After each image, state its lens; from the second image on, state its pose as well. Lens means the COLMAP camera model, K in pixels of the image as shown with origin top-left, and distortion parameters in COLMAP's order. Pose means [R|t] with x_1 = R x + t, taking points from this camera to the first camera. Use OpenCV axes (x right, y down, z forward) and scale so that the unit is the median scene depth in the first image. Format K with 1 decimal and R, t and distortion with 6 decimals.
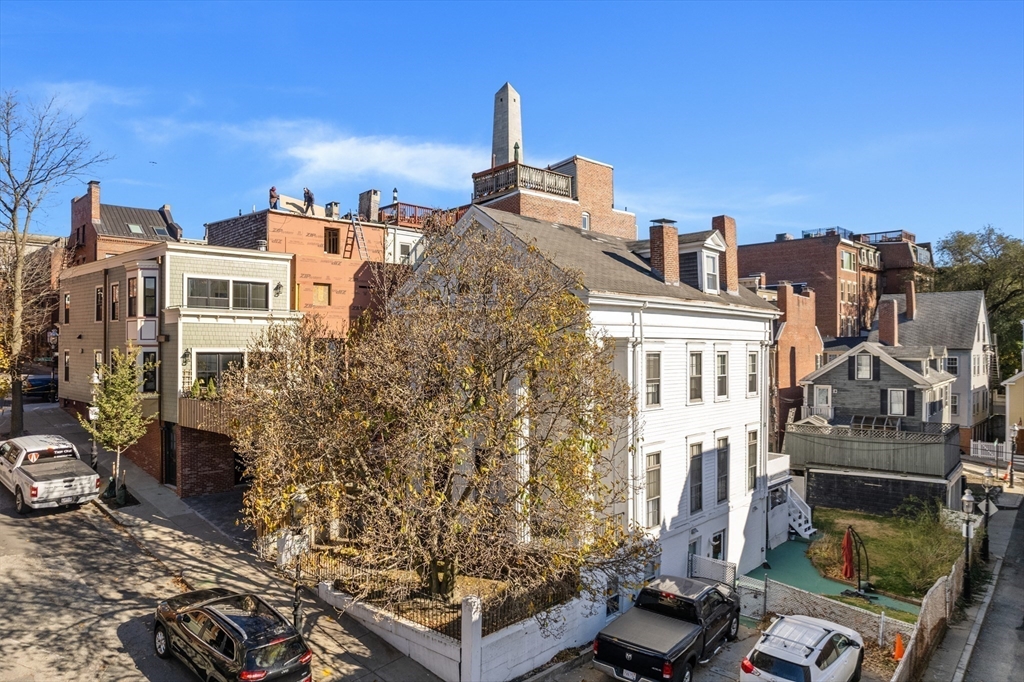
lens RADIAL K [[654.7, 0, 516.1], [0, 654.7, 303.7], [0, 0, 1]] dist [-0.025882, 0.001366]
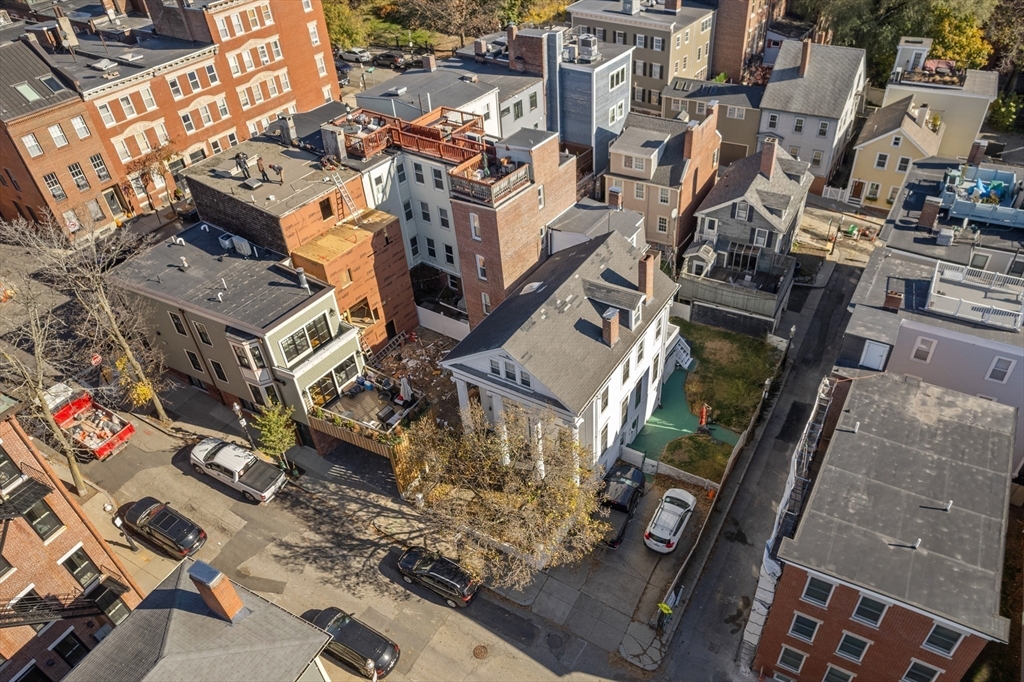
lens RADIAL K [[737.3, 0, 535.6], [0, 737.3, 344.7], [0, 0, 1]] dist [-0.036556, 0.008339]
pose [[0.977586, -0.169903, 0.124332, -0.133157], [0.047071, 0.751982, 0.657500, -0.857082], [-0.205206, -0.636911, 0.743125, -0.243549]]
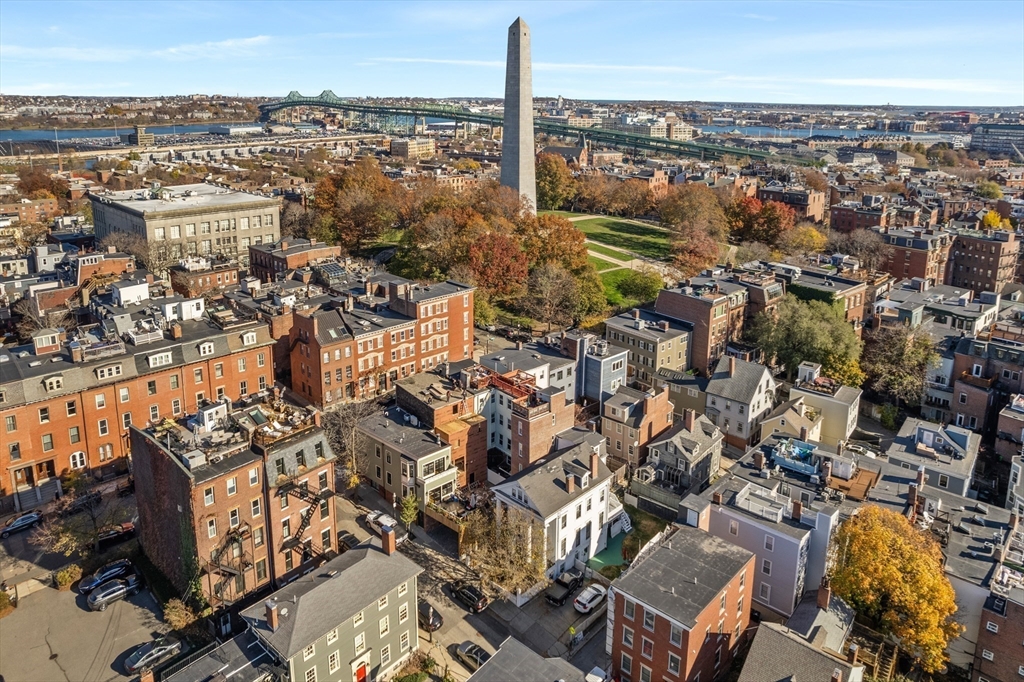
lens RADIAL K [[665.2, 0, 514.7], [0, 665.2, 181.6], [0, 0, 1]] dist [-0.027152, -0.001847]
pose [[0.999892, 0.006474, -0.013164, -0.024781], [-0.004473, 0.989169, 0.146712, -1.513142], [0.013972, -0.146637, 0.989092, -1.583849]]
